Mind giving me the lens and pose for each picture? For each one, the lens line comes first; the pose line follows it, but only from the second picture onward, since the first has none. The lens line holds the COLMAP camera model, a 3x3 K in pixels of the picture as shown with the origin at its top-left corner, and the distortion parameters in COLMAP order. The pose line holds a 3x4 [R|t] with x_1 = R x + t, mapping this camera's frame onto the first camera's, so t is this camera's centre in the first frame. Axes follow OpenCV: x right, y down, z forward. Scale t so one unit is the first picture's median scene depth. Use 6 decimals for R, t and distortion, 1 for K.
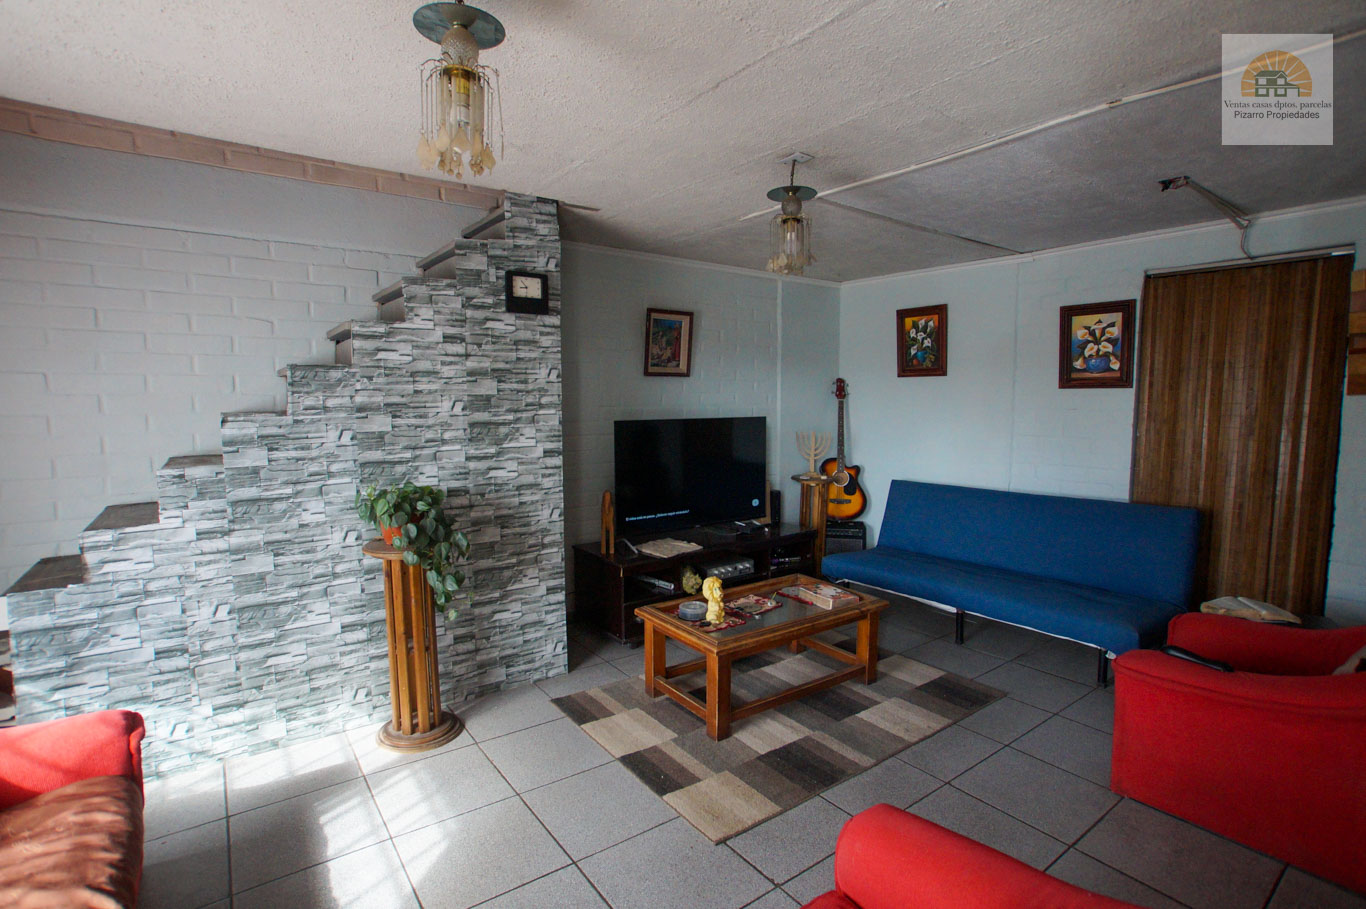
lens RADIAL K [[660.2, 0, 686.5], [0, 660.2, 450.1], [0, 0, 1]] dist [-0.001135, 0.000415]
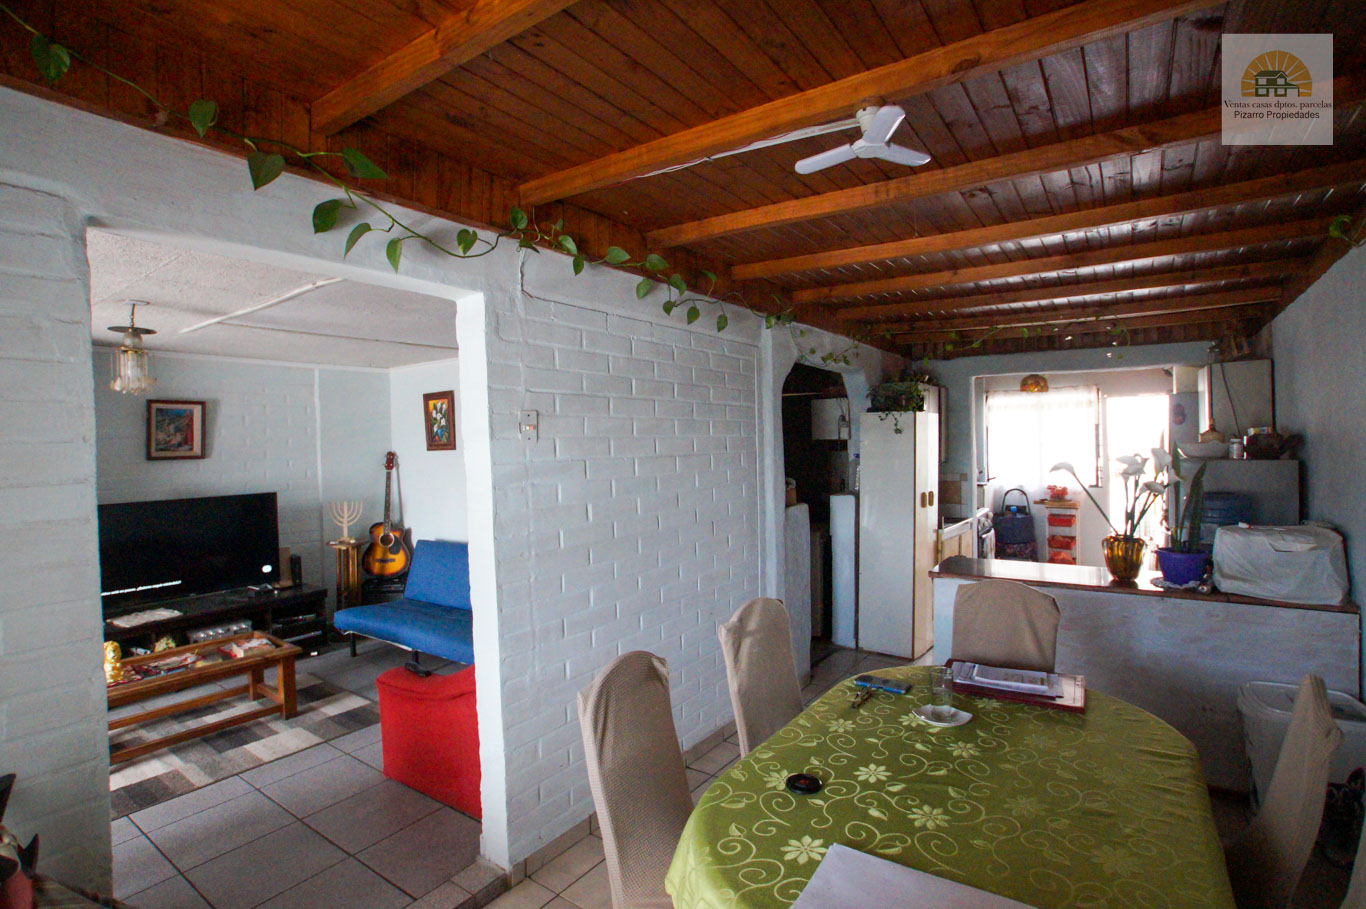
lens RADIAL K [[660.2, 0, 680.5], [0, 660.2, 456.8], [0, 0, 1]] dist [-0.001135, 0.000415]
pose [[0.971552, -0.035548, 0.234145, 0.524474], [0.051079, 0.996854, -0.060603, -0.006210], [-0.231254, 0.070839, 0.970311, -0.262326]]
